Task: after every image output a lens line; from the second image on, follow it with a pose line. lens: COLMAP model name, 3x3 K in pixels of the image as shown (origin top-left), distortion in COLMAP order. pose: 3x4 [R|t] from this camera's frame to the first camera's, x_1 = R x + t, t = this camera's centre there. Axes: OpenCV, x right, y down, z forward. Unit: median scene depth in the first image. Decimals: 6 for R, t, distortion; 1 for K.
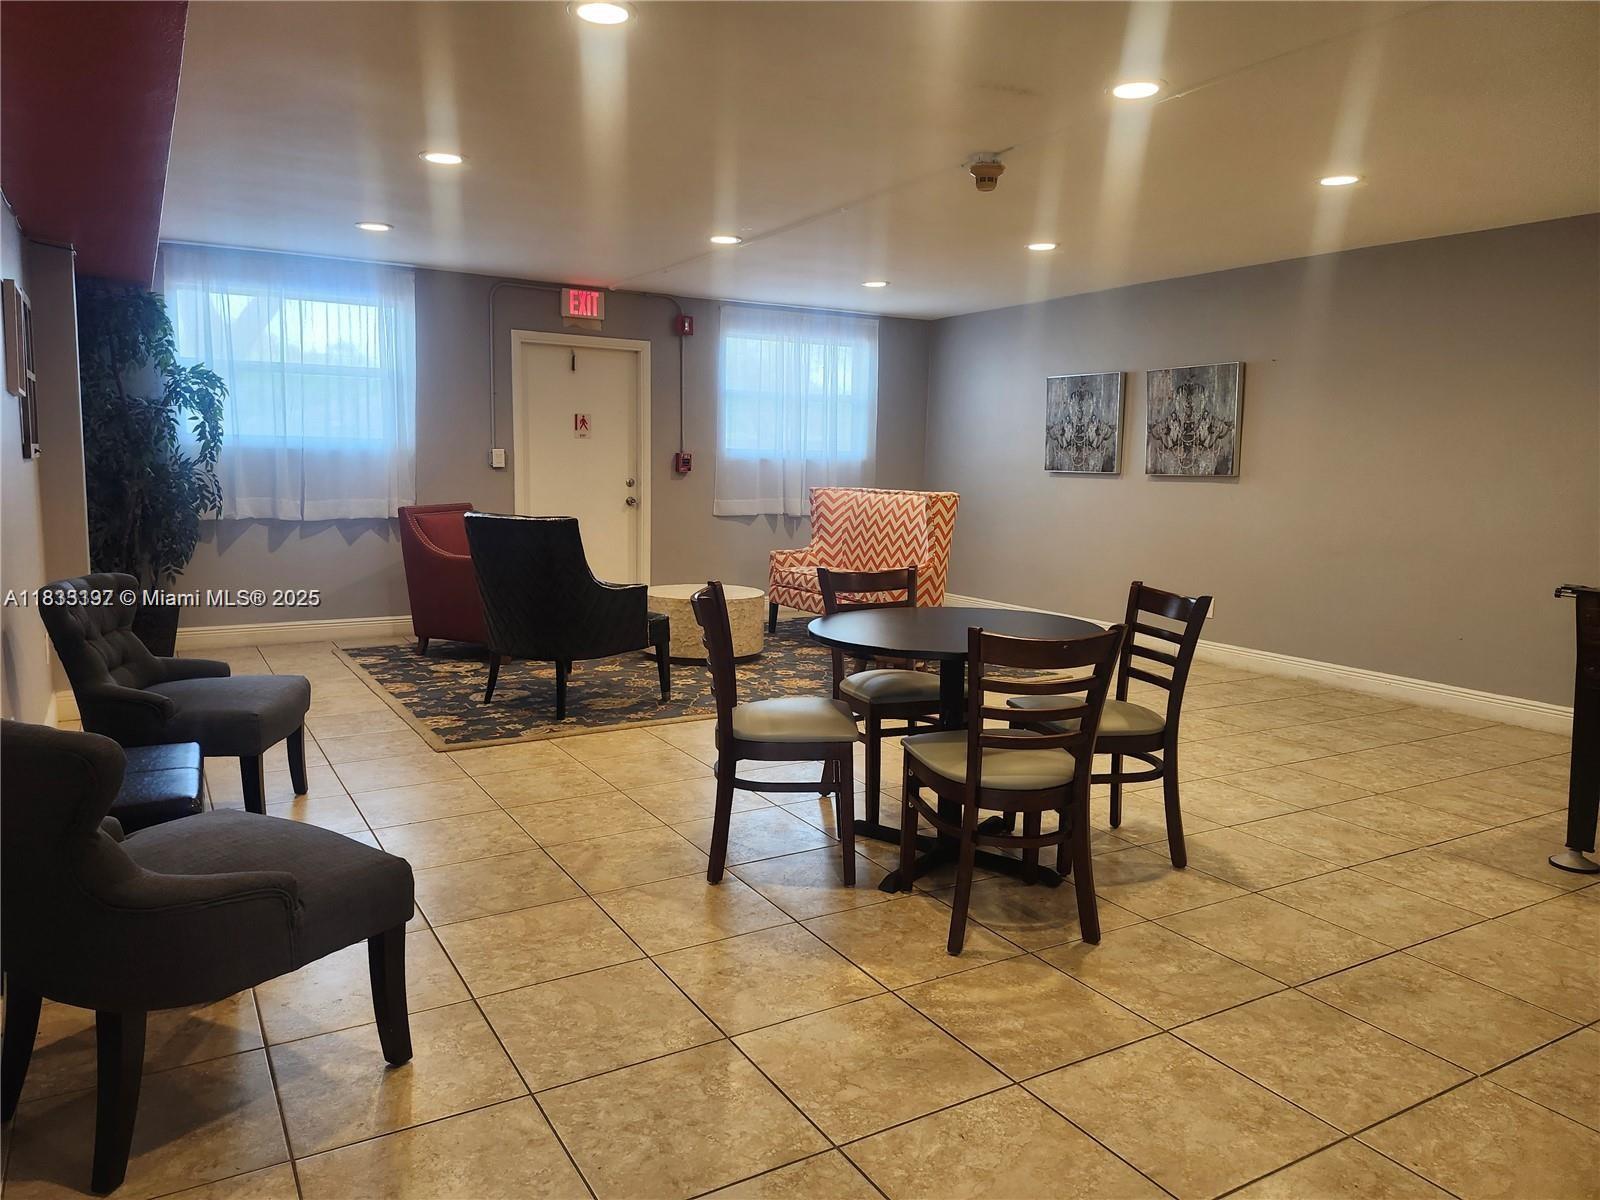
lens RADIAL K [[1110.0, 0, 800.0], [0, 1110.0, 600.0], [0, 0, 1]] dist [0.124526, -0.179330]
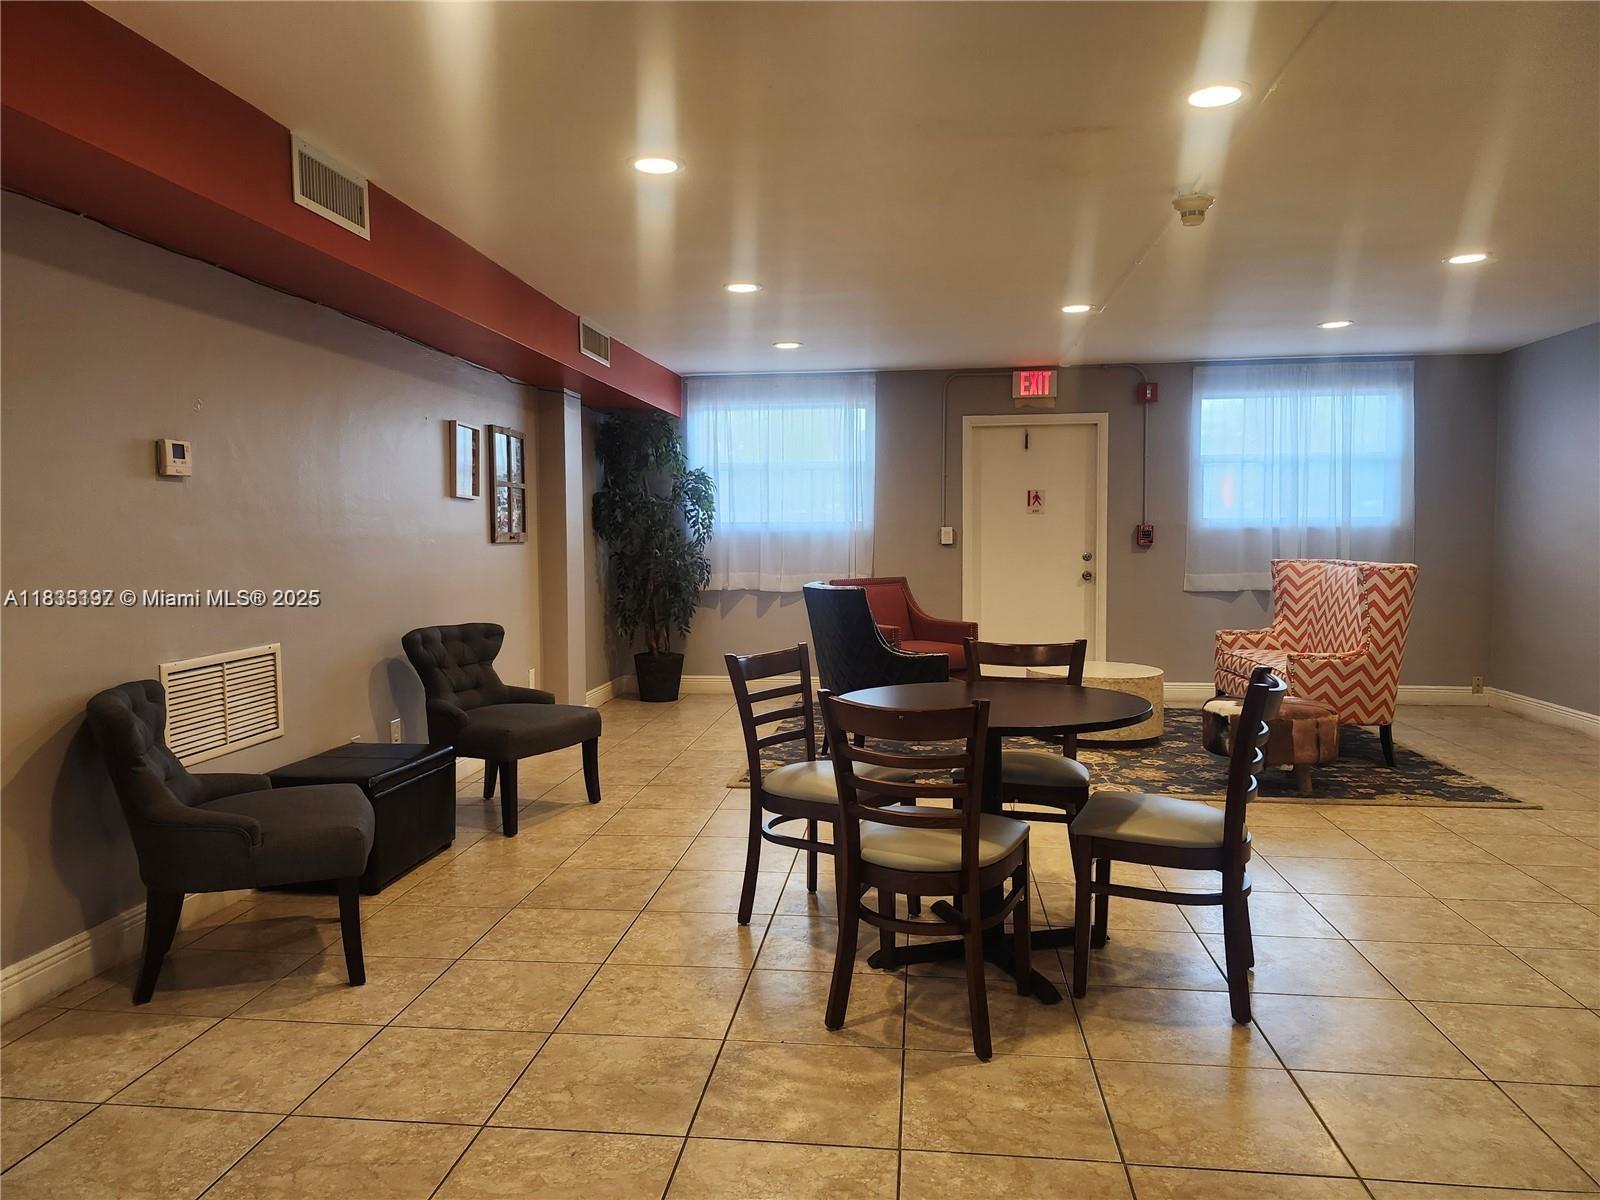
lens RADIAL K [[1141.8, 0, 819.7], [0, 1141.8, 592.6], [0, 0, 1]] dist [0.103077, -0.124539]
pose [[0.789446, 0.009950, -0.613740, 0.326678], [-0.058770, 0.996500, -0.059440, -0.000401], [0.611000, 0.082994, 0.787268, 0.077644]]
